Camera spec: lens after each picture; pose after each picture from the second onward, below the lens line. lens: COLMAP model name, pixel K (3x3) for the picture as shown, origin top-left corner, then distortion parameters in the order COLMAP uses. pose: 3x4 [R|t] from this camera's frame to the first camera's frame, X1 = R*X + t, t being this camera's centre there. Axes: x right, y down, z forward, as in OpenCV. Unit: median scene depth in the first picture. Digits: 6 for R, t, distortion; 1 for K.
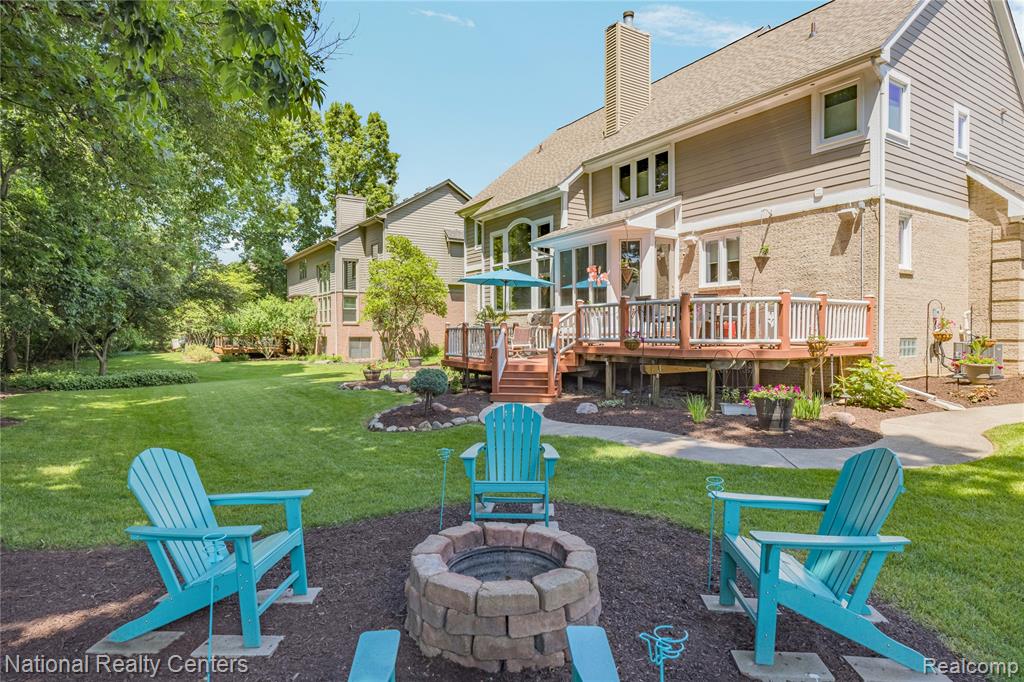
lens RADIAL K [[560.5, 0, 512.3], [0, 560.5, 334.9], [0, 0, 1]] dist [0.002048, -0.000373]
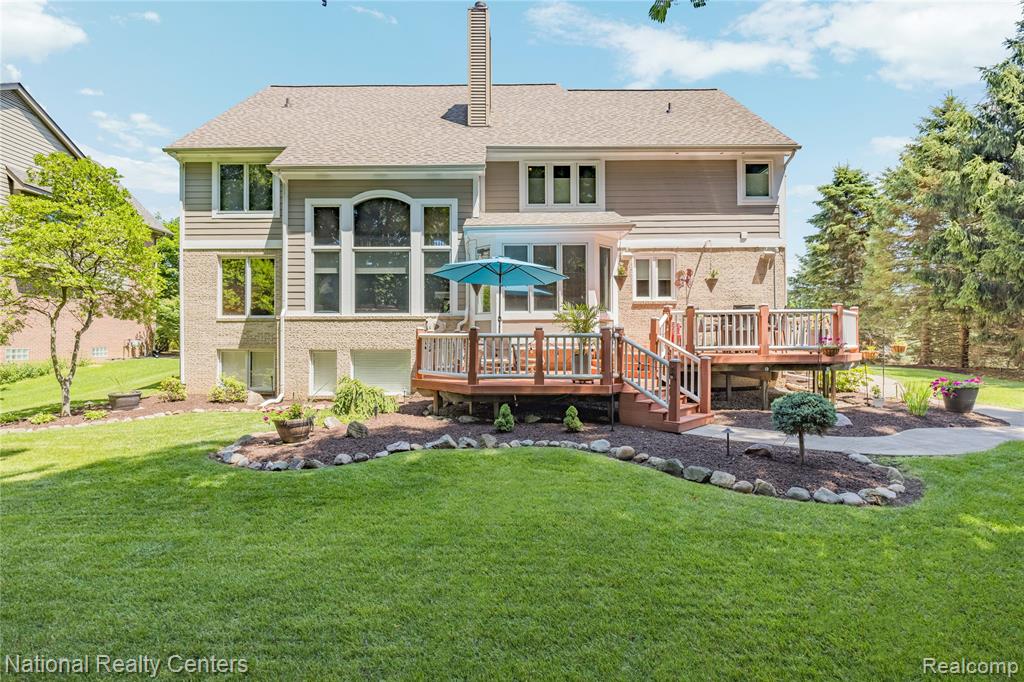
lens RADIAL K [[487.2, 0, 508.9], [0, 487.2, 334.3], [0, 0, 1]] dist [0.001487, -0.000666]
pose [[0.546917, 0.003735, 0.837178, -0.587531], [0.012443, 0.999843, -0.012590, -0.009595], [-0.837094, 0.017303, 0.546785, 0.680998]]
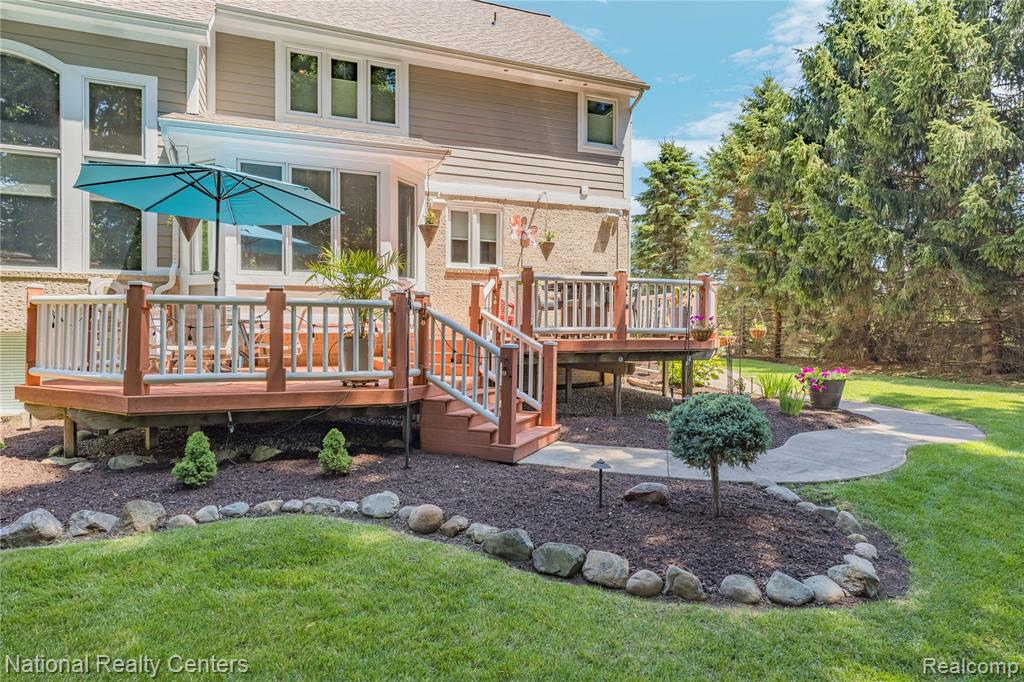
lens RADIAL K [[560.5, 0, 512.3], [0, 560.5, 334.9], [0, 0, 1]] dist [0.002048, -0.000373]
pose [[0.212785, -0.010627, 0.977041, -0.411176], [0.004004, 0.999942, 0.010004, 0.003283], [-0.977091, 0.001783, 0.212816, 0.738513]]
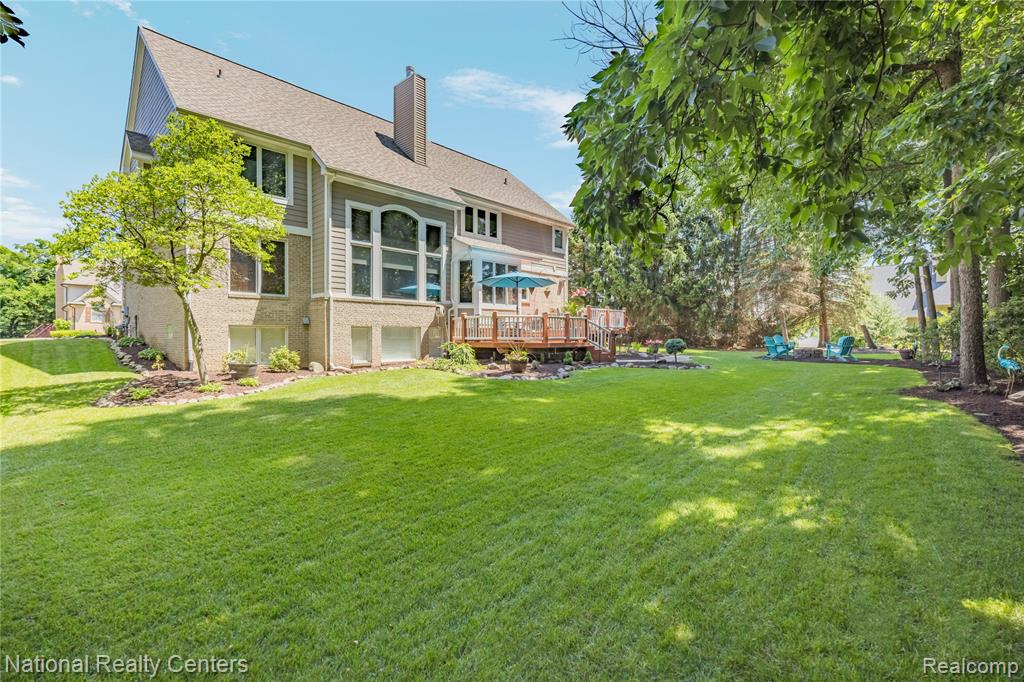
lens RADIAL K [[466.7, 0, 516.0], [0, 466.7, 336.5], [0, 0, 1]] dist [0.000965, 0.000099]
pose [[-0.250817, -0.004835, 0.968022, -1.116499], [0.008825, 0.999935, 0.007281, 0.021062], [-0.967994, 0.010369, -0.250758, 1.358505]]
